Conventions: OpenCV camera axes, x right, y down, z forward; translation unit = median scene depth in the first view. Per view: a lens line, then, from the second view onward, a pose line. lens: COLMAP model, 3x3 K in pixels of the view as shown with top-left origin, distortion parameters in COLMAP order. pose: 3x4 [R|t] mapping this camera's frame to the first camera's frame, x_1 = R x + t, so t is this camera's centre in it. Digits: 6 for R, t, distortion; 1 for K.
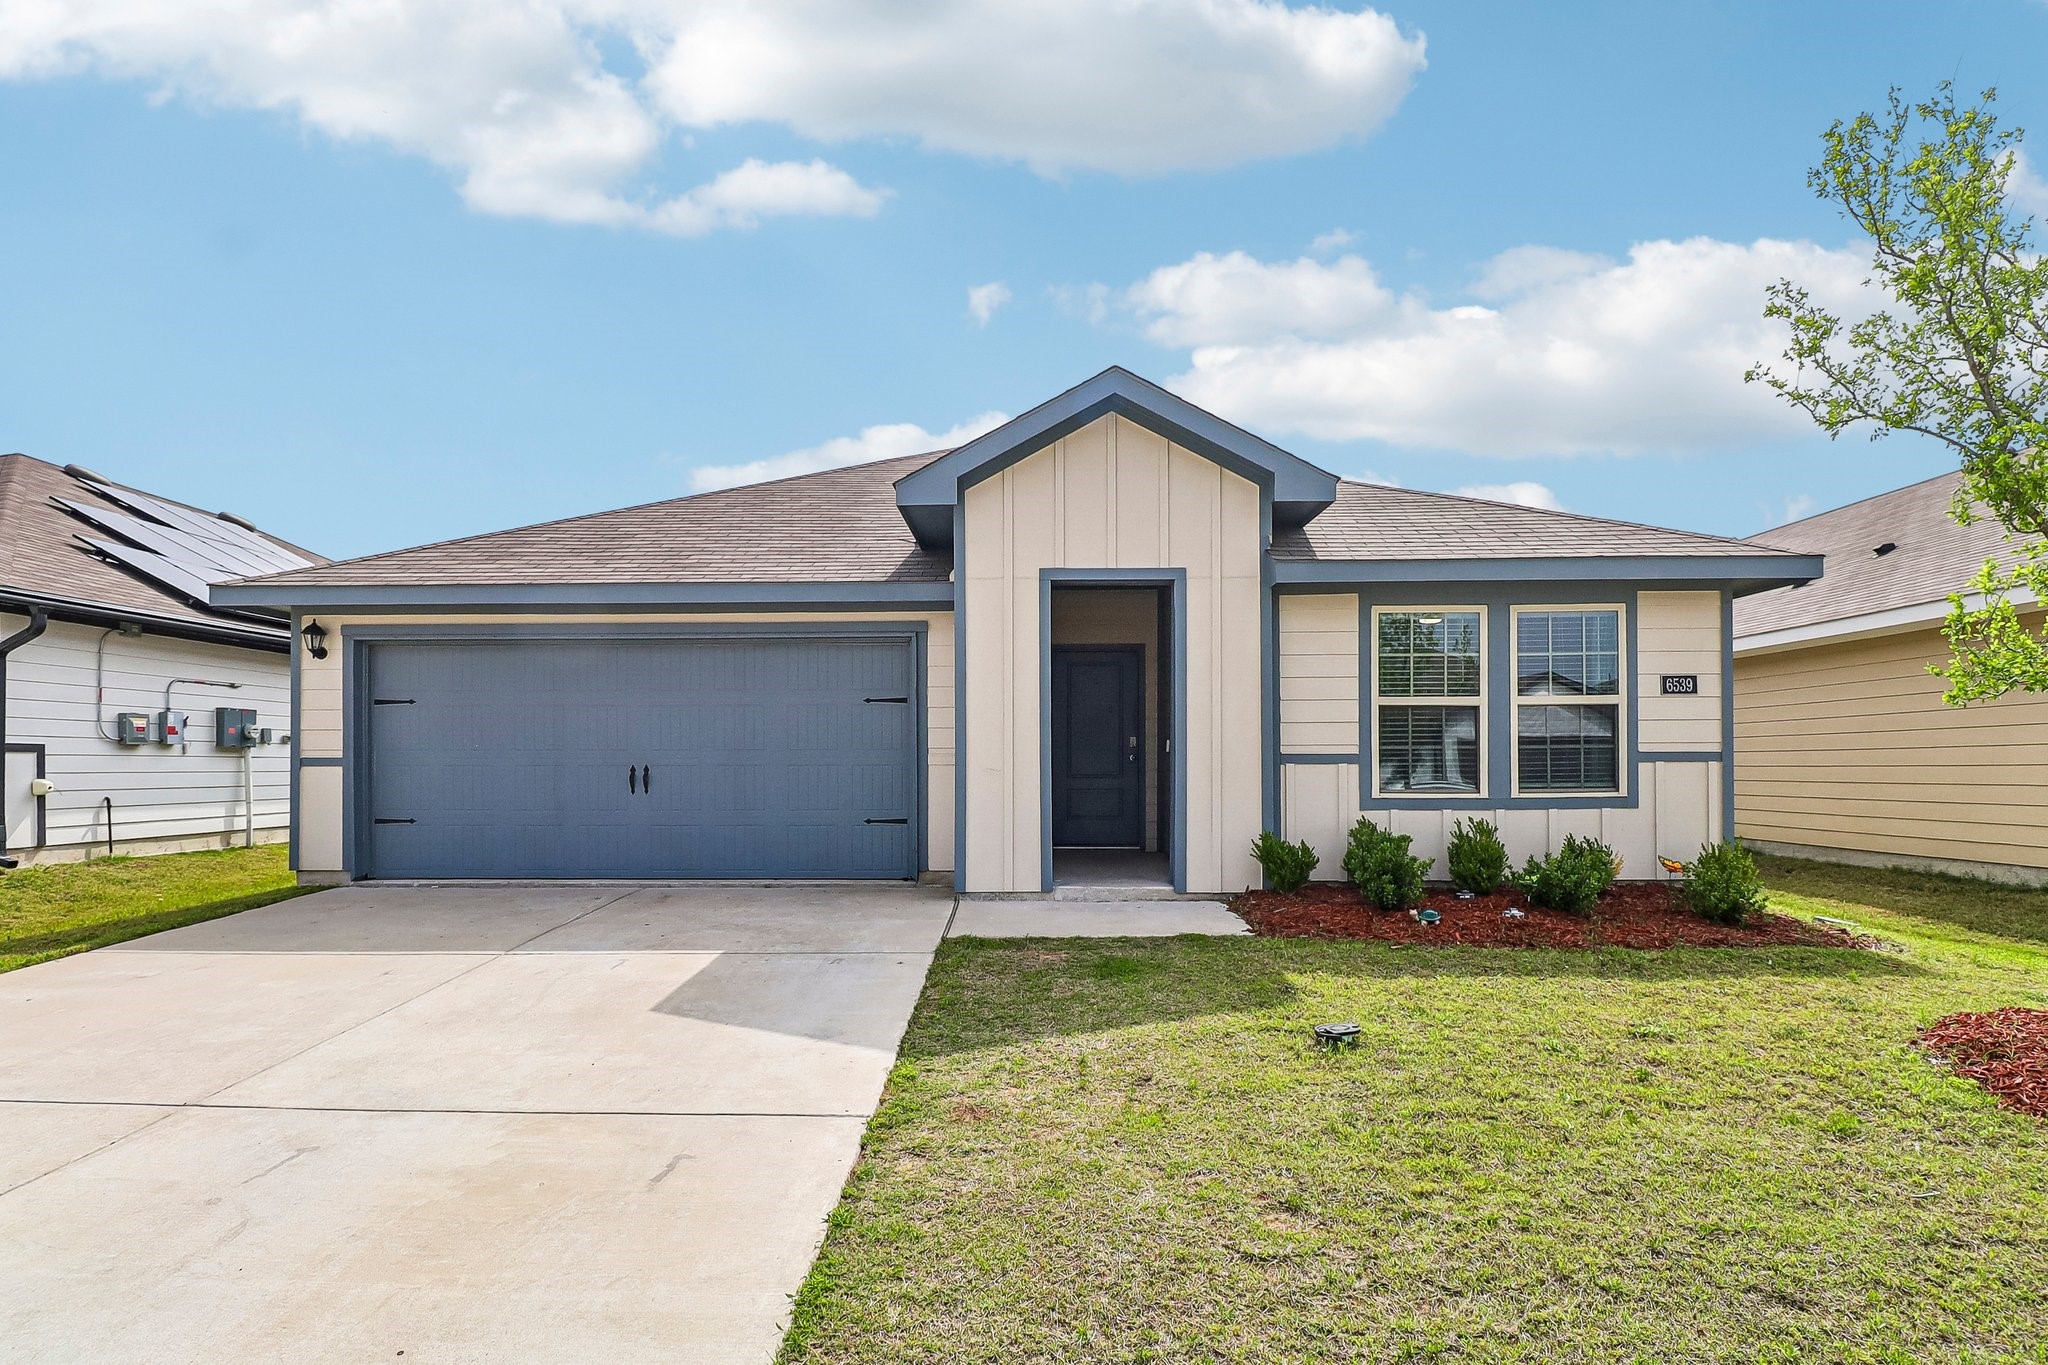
lens RADIAL K [[969.9, 0, 1021.9], [0, 969.9, 715.9], [0, 0, 1]] dist [-0.003142, -0.000229]
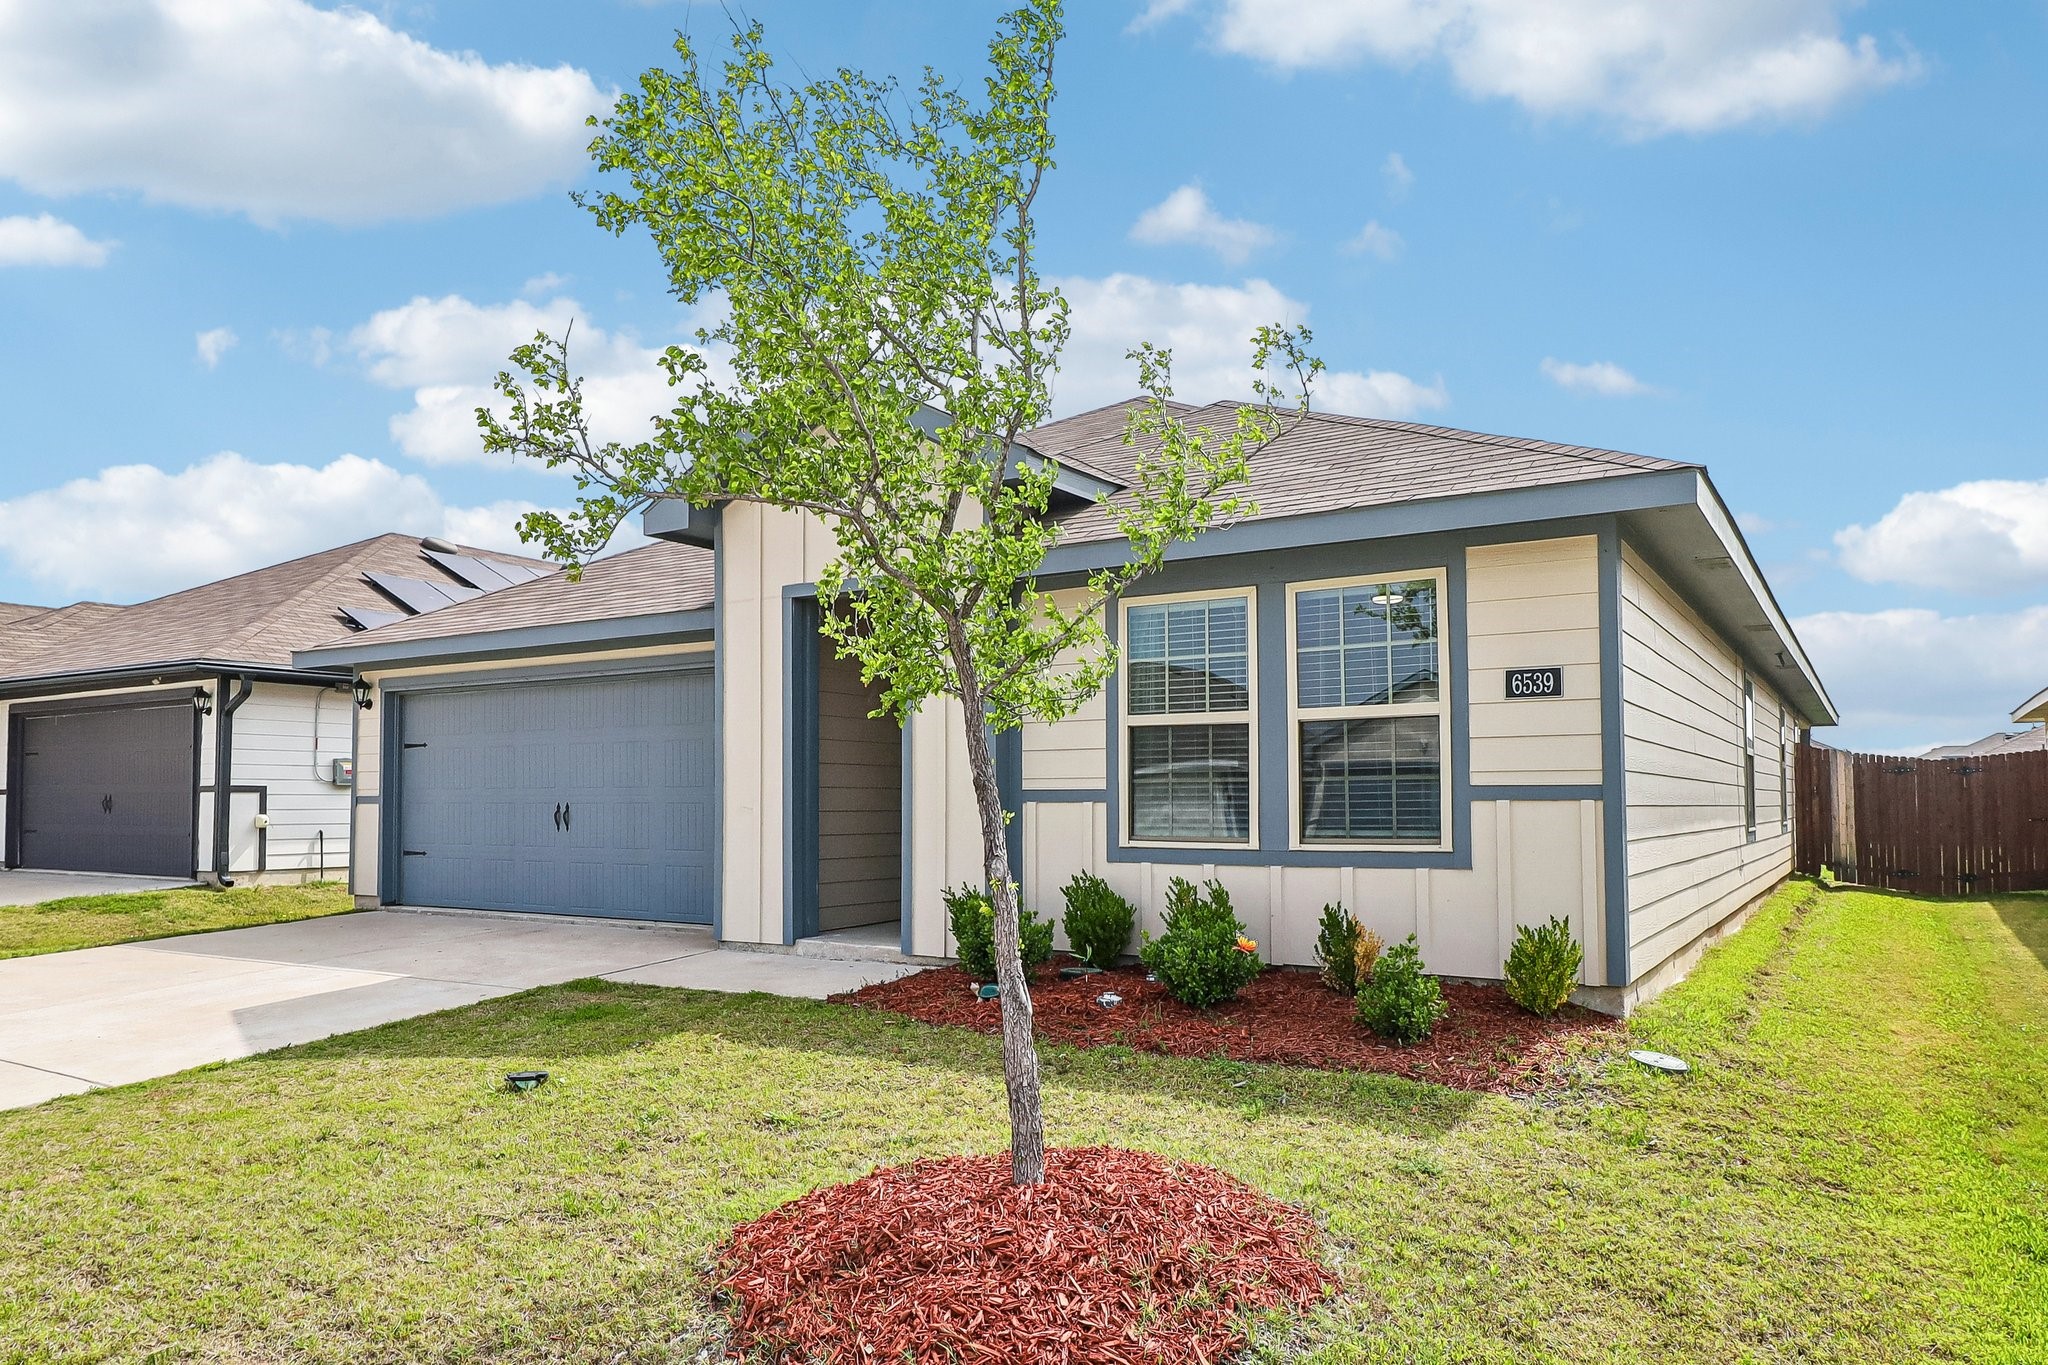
lens RADIAL K [[1362.1, 0, 1024.0], [0, 1362.1, 682.5], [0, 0, 1]] dist [0.025695, 0.000037]
pose [[0.853719, -0.044877, -0.518796, 0.862702], [0.027267, 0.998765, -0.041527, -0.003175], [0.520019, 0.021306, 0.853889, 0.028044]]
